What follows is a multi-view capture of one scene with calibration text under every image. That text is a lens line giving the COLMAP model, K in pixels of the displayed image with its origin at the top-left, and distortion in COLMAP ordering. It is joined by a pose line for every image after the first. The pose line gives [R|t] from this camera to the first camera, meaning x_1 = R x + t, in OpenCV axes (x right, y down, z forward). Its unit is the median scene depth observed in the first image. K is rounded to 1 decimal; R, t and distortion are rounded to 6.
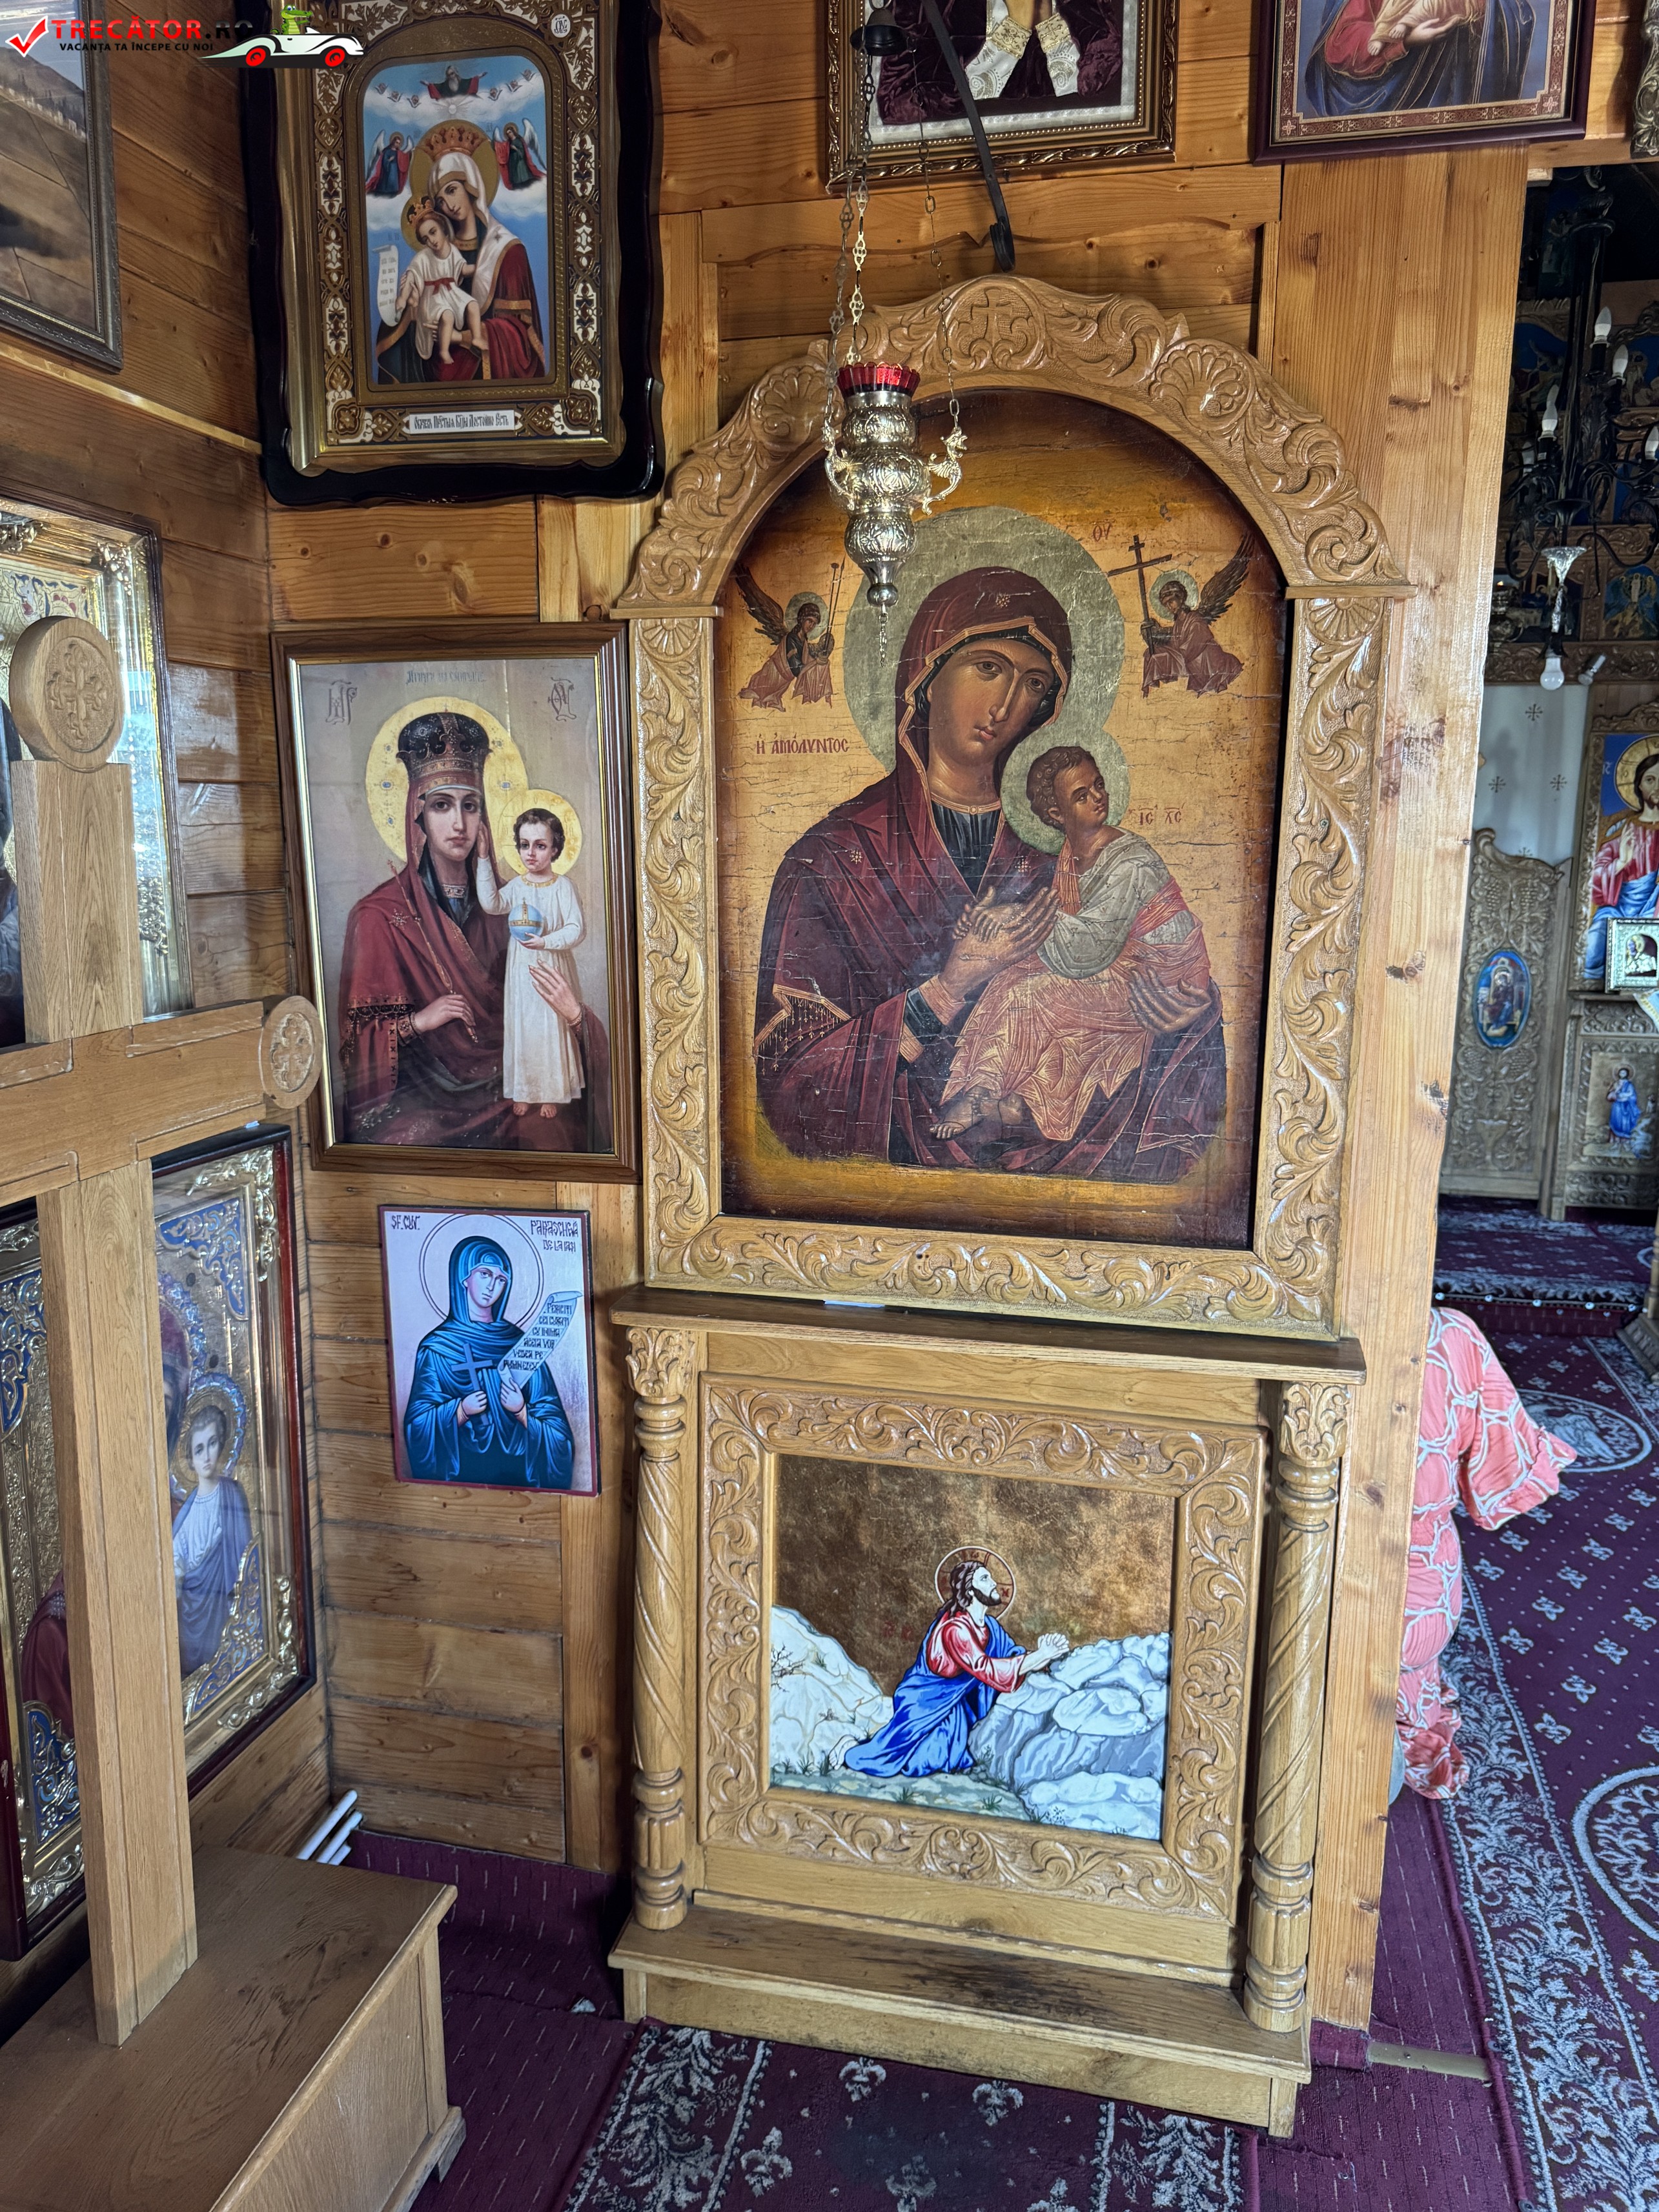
lens RADIAL K [[1548.0, 0, 829.5], [0, 1548.0, 1106.0], [0, 0, 1]] dist [0.127278, -0.203970]
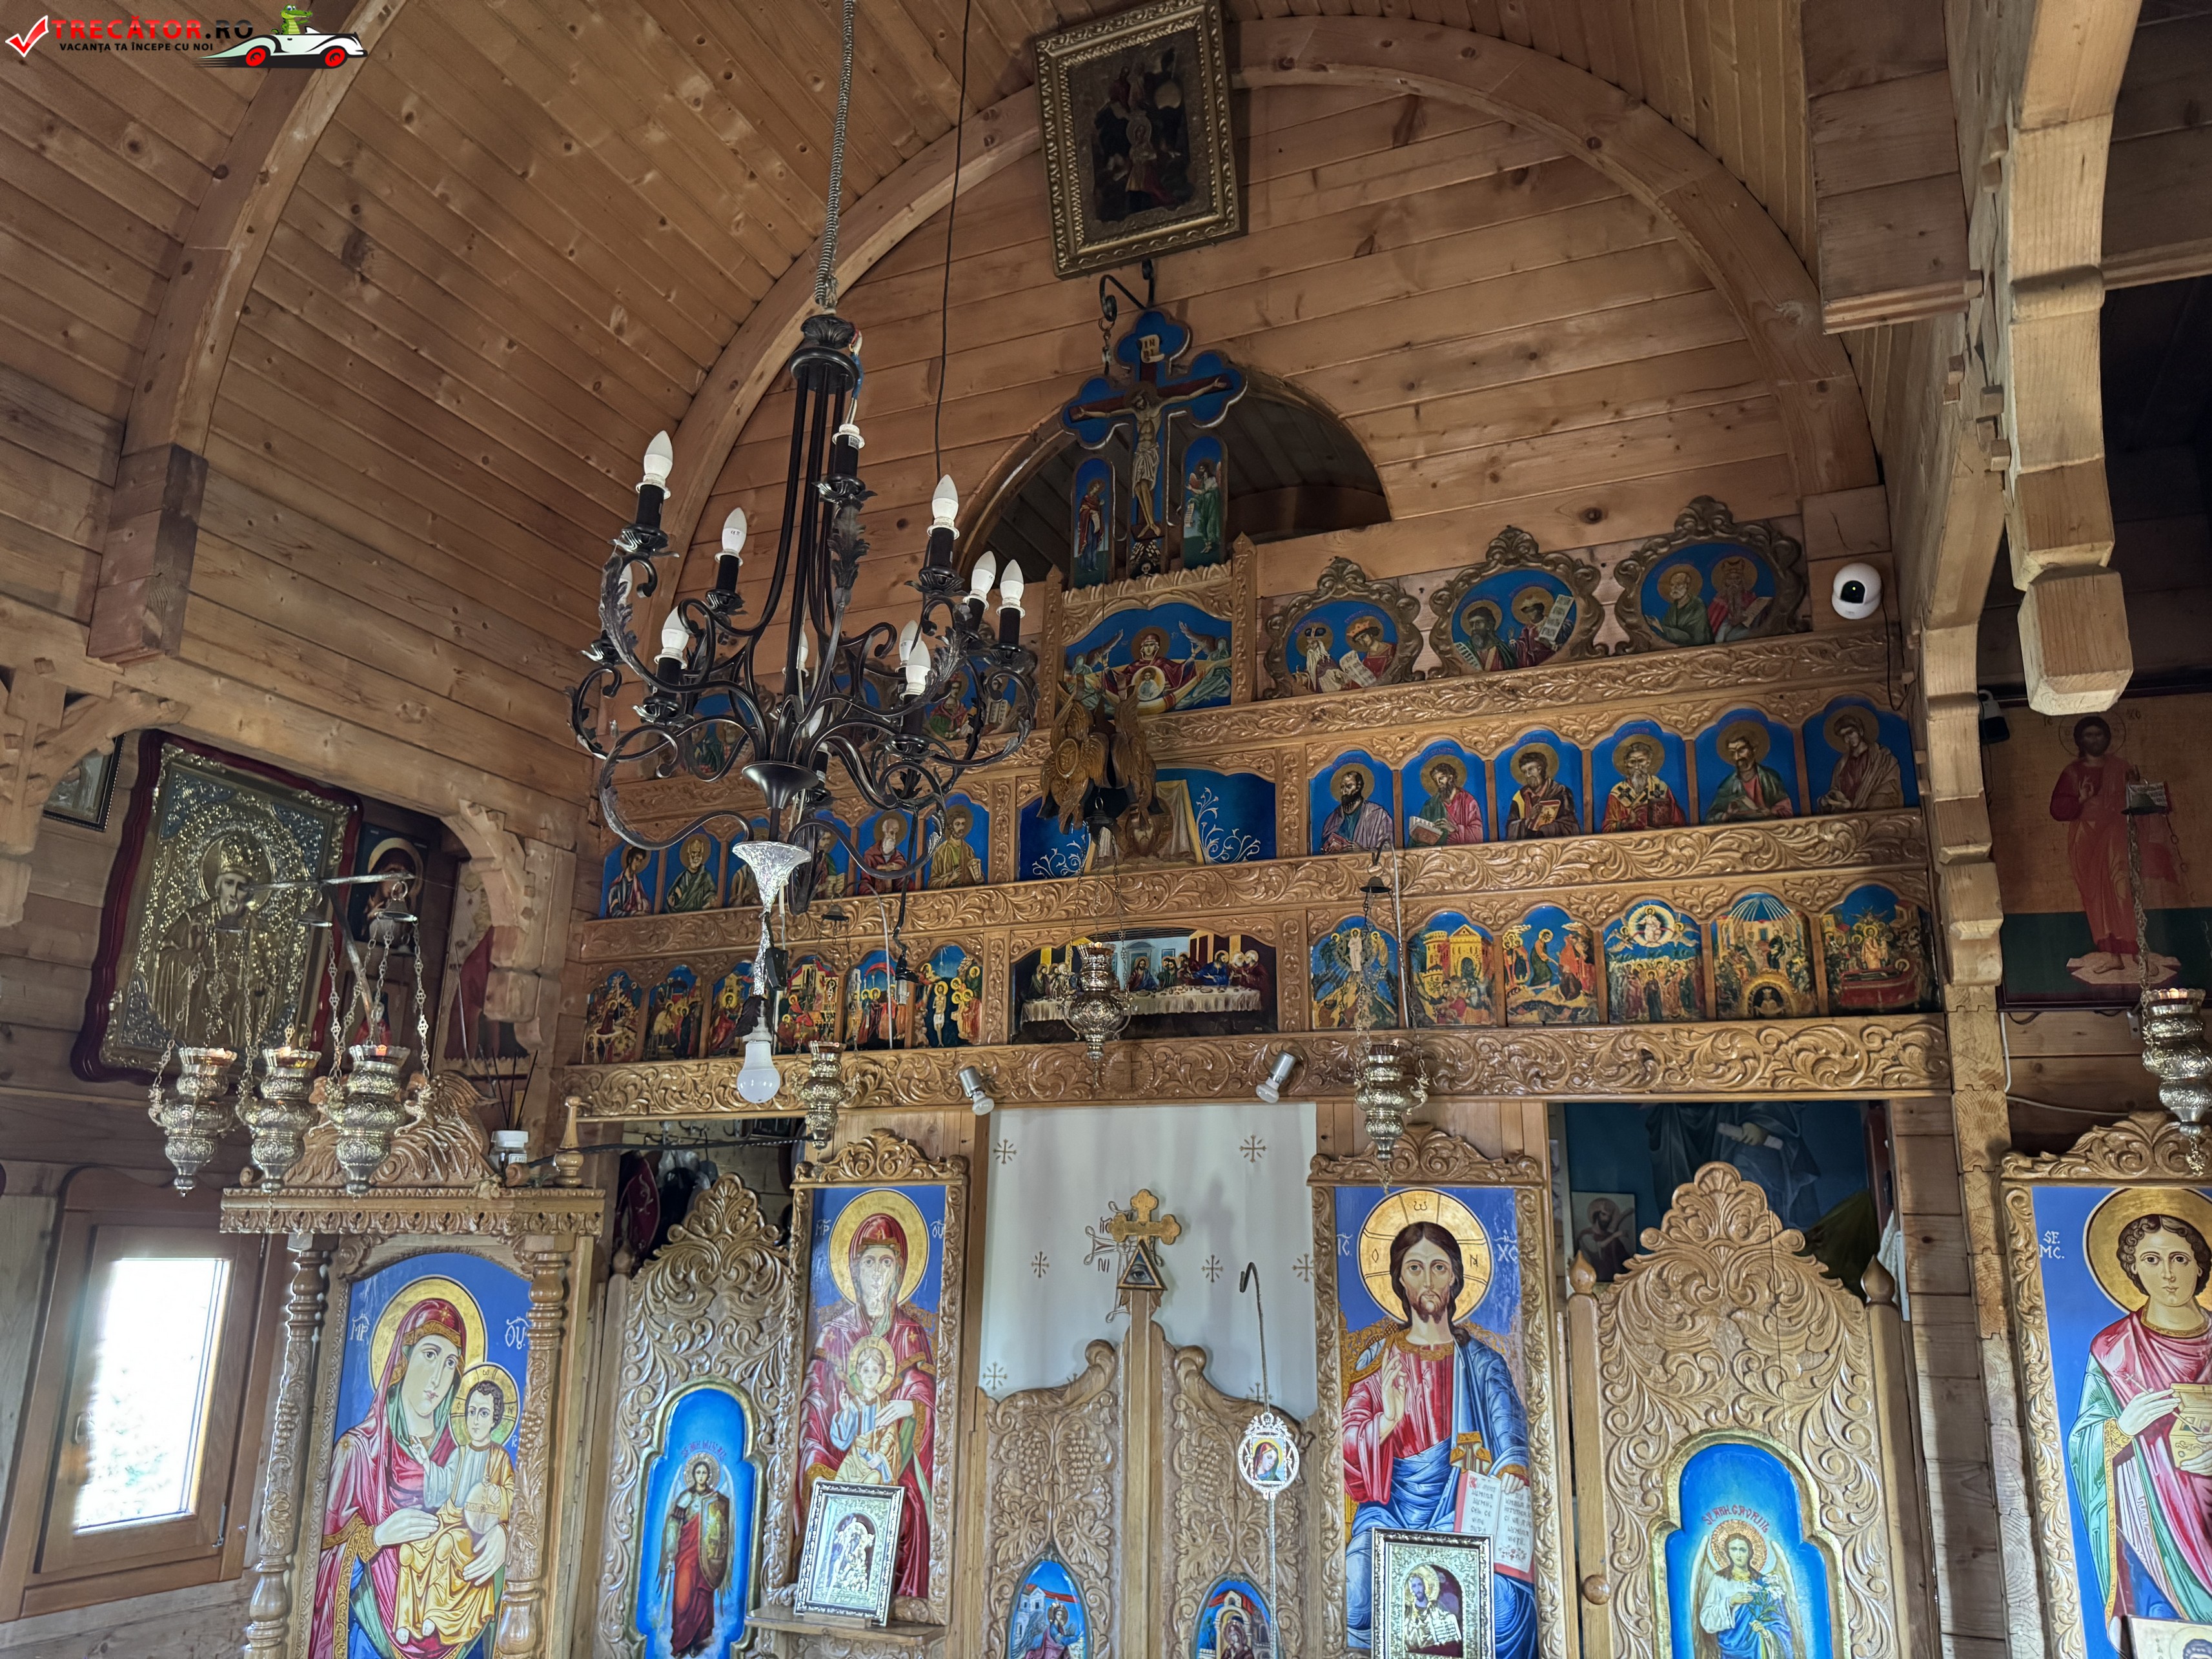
lens RADIAL K [[1548.0, 0, 1106.0], [0, 1548.0, 829.5], [0, 0, 1]] dist [0.127278, -0.203970]
pose [[0.983428, -0.035321, -0.177827, 1.204959], [-0.046230, 0.899560, -0.434343, -0.228200], [0.175307, 0.435366, 0.883019, 0.956755]]
